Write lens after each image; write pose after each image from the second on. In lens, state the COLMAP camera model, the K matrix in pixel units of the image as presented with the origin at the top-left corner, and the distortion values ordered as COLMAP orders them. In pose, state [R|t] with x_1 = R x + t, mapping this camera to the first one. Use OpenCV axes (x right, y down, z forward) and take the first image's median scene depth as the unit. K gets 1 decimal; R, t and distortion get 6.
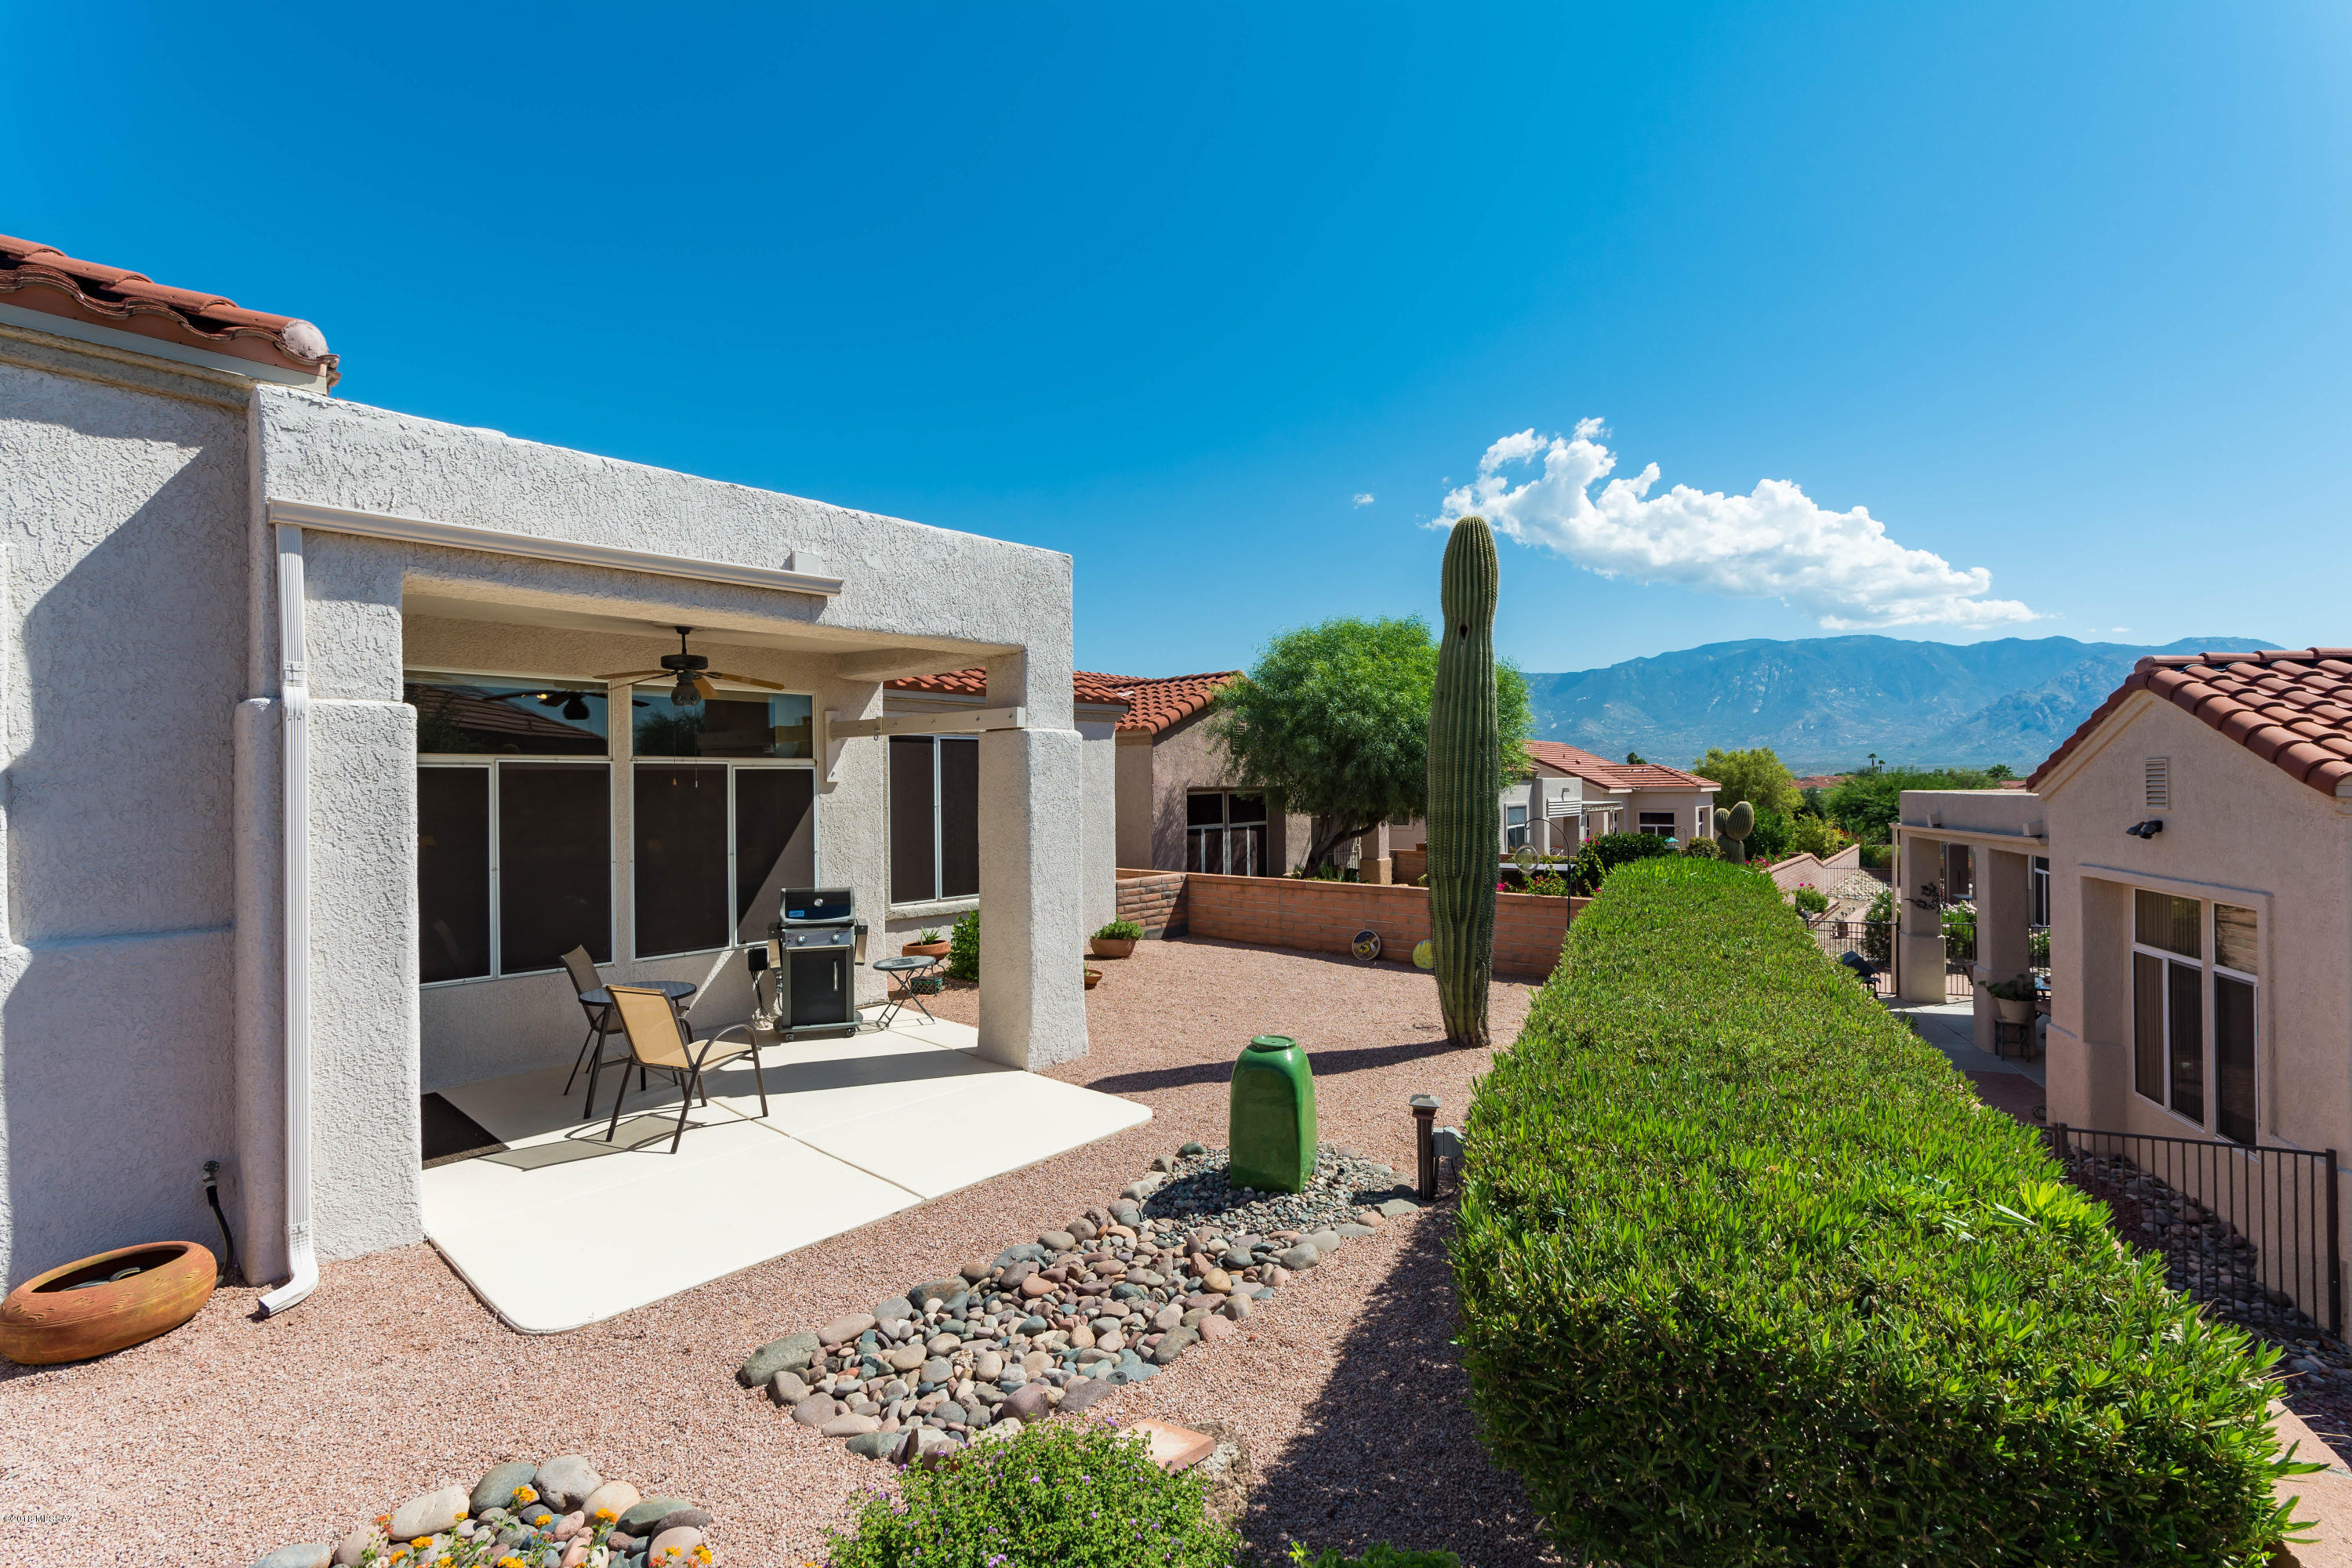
lens RADIAL K [[1021.9, 0, 1176.1], [0, 1021.9, 788.0], [0, 0, 1]] dist [-0.006157, 0.003597]
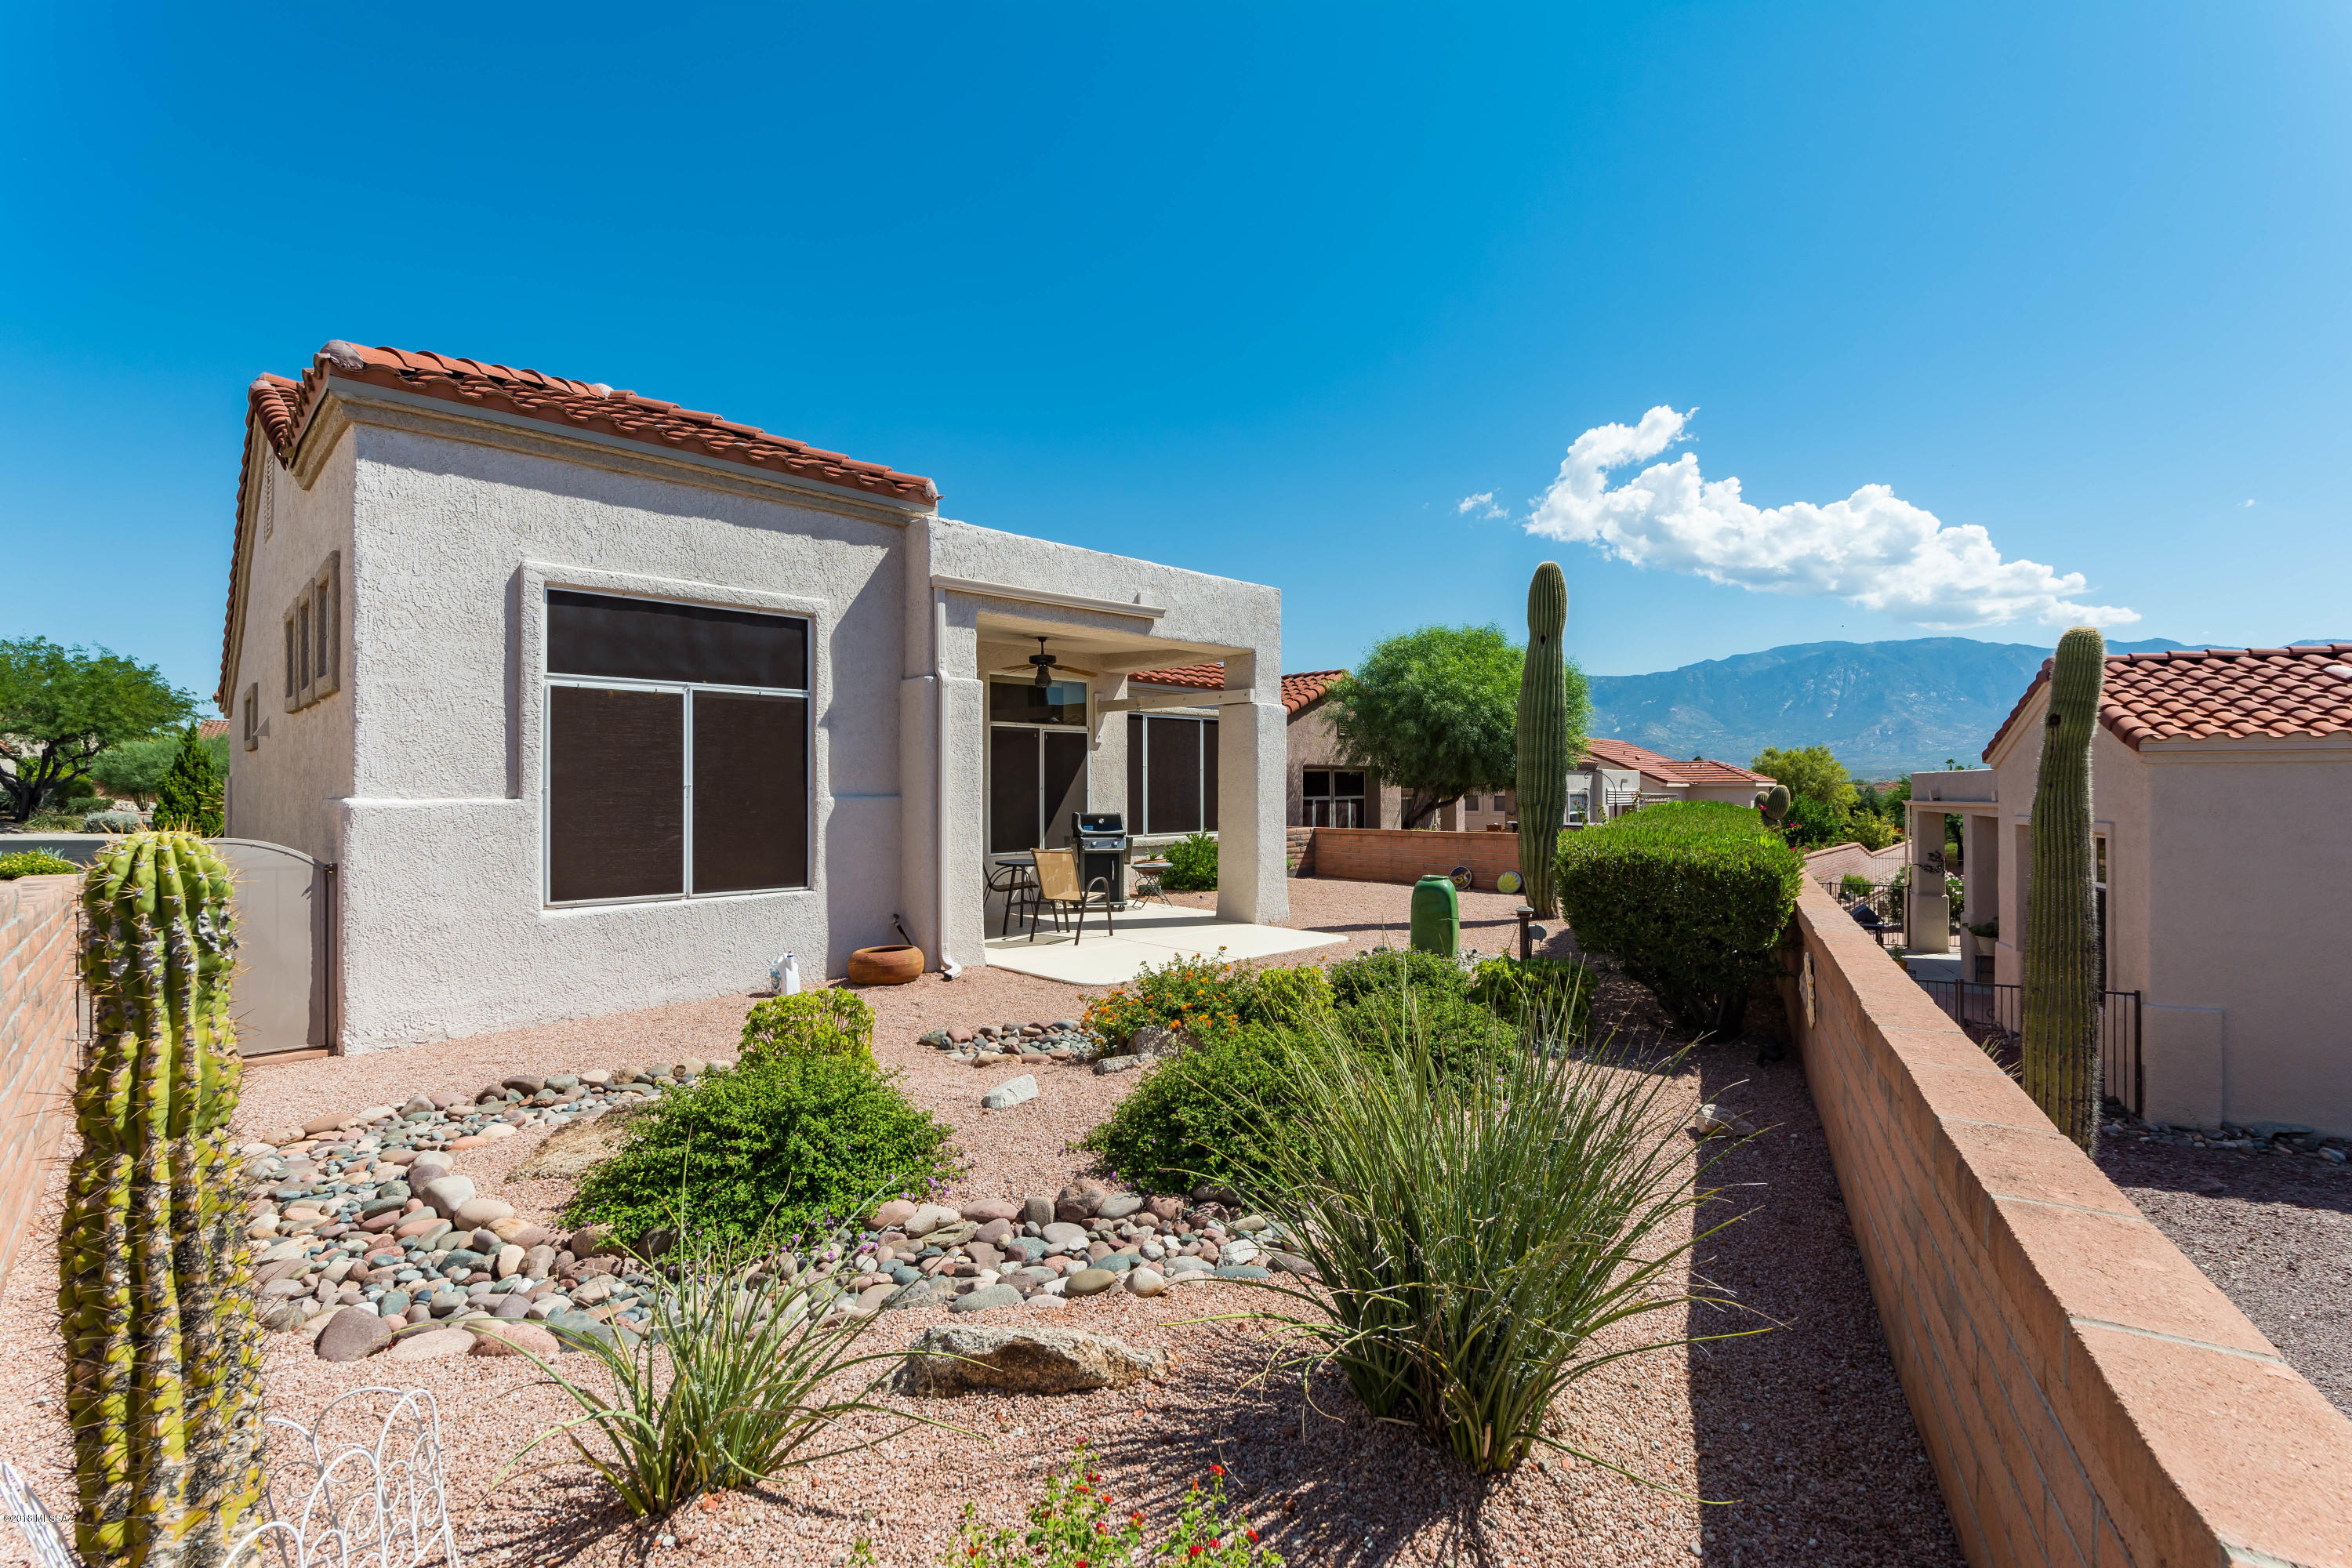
lens RADIAL K [[1021.9, 0, 1180.4], [0, 1021.9, 784.0], [0, 0, 1]] dist [-0.006157, 0.003597]
pose [[0.998752, 0.007359, -0.049404, -0.118217], [-0.007625, 0.999958, -0.005182, 0.047592], [0.049364, 0.005552, 0.998765, -0.353501]]
